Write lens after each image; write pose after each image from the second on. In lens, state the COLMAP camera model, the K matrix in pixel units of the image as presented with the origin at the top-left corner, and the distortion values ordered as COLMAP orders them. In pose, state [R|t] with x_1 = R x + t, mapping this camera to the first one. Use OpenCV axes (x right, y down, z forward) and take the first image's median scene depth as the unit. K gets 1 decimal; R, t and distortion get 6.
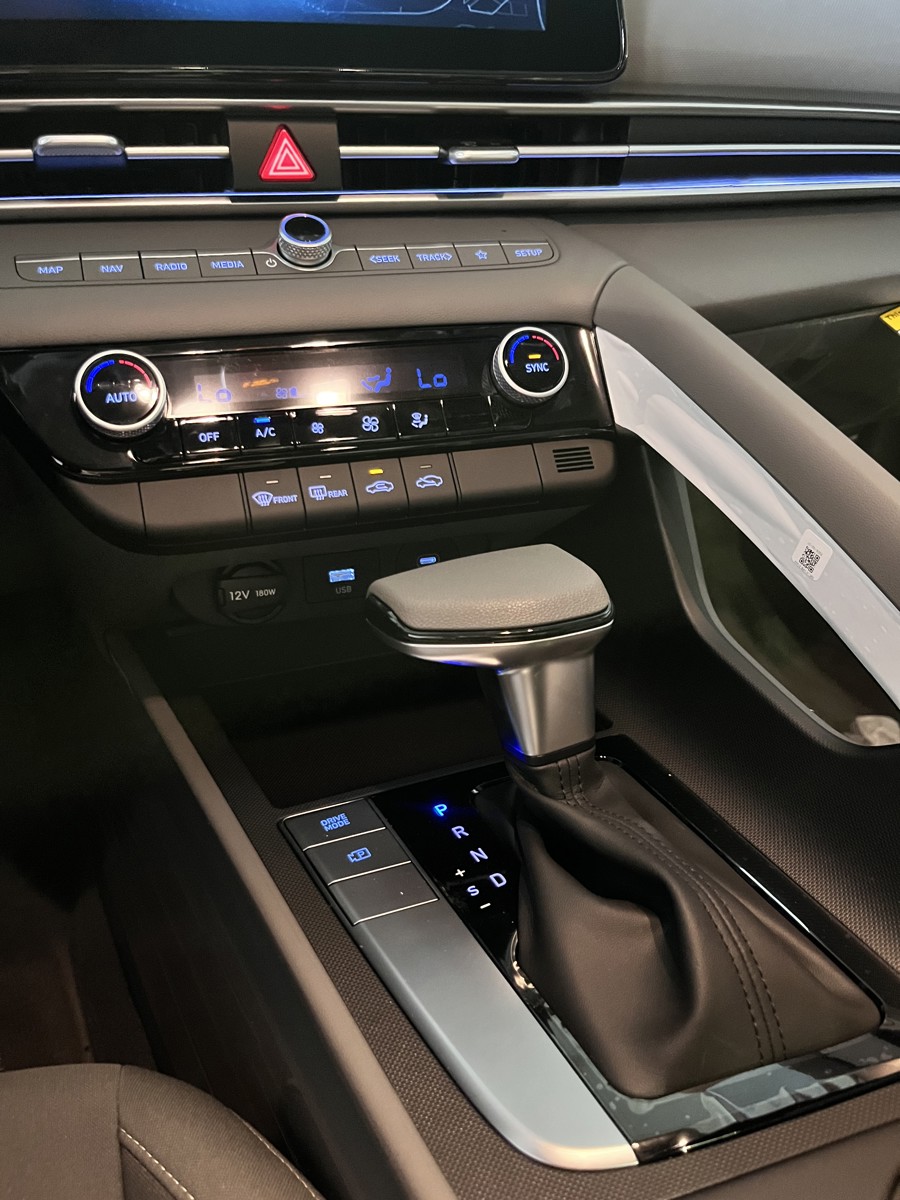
lens RADIAL K [[937.5, 0, 450.0], [0, 937.5, 600.0], [0, 0, 1]] dist [0.049424, -0.078611]
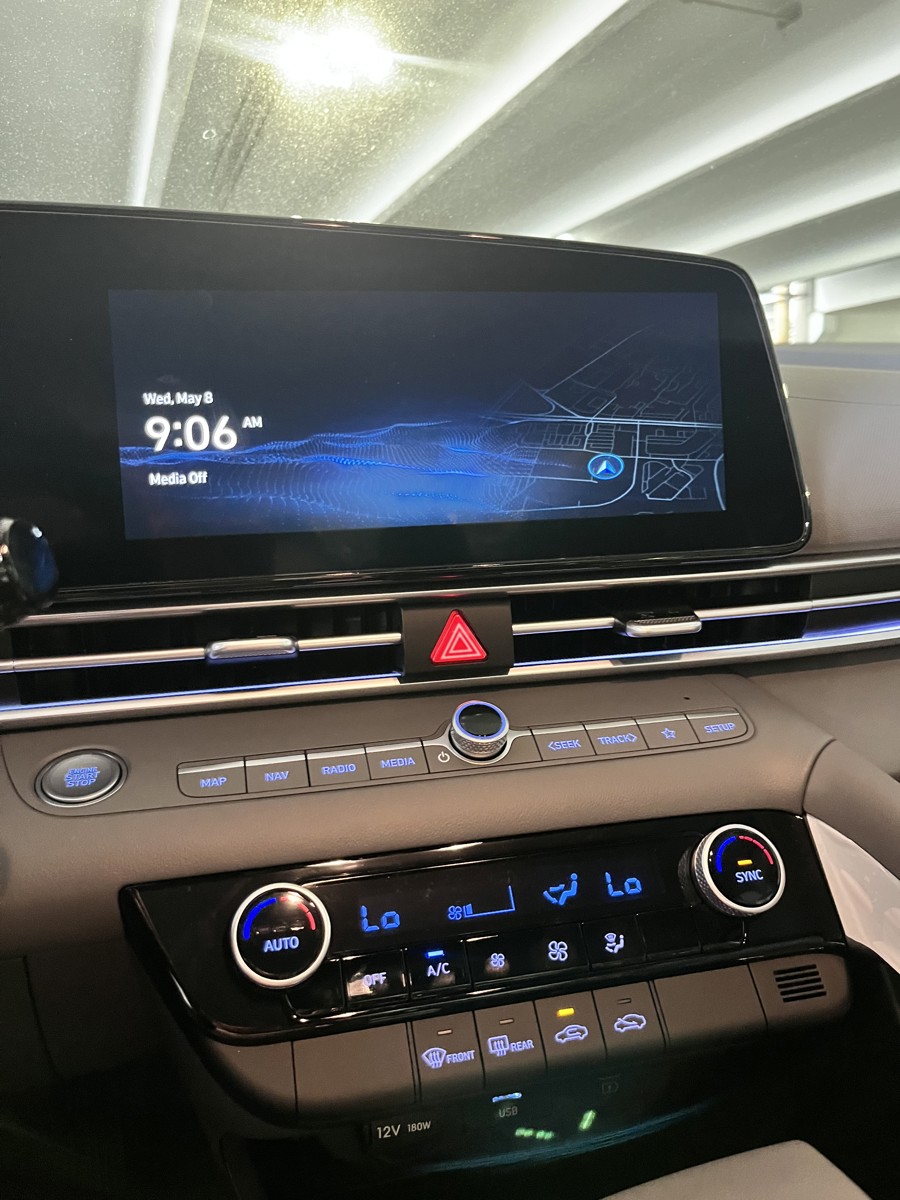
lens RADIAL K [[937.5, 0, 450.0], [0, 937.5, 600.0], [0, 0, 1]] dist [0.049424, -0.078611]
pose [[0.995164, -0.017707, -0.096621, -0.090739], [-0.012282, 0.953470, -0.301236, -0.224264], [0.097459, 0.300966, 0.948642, 0.083512]]
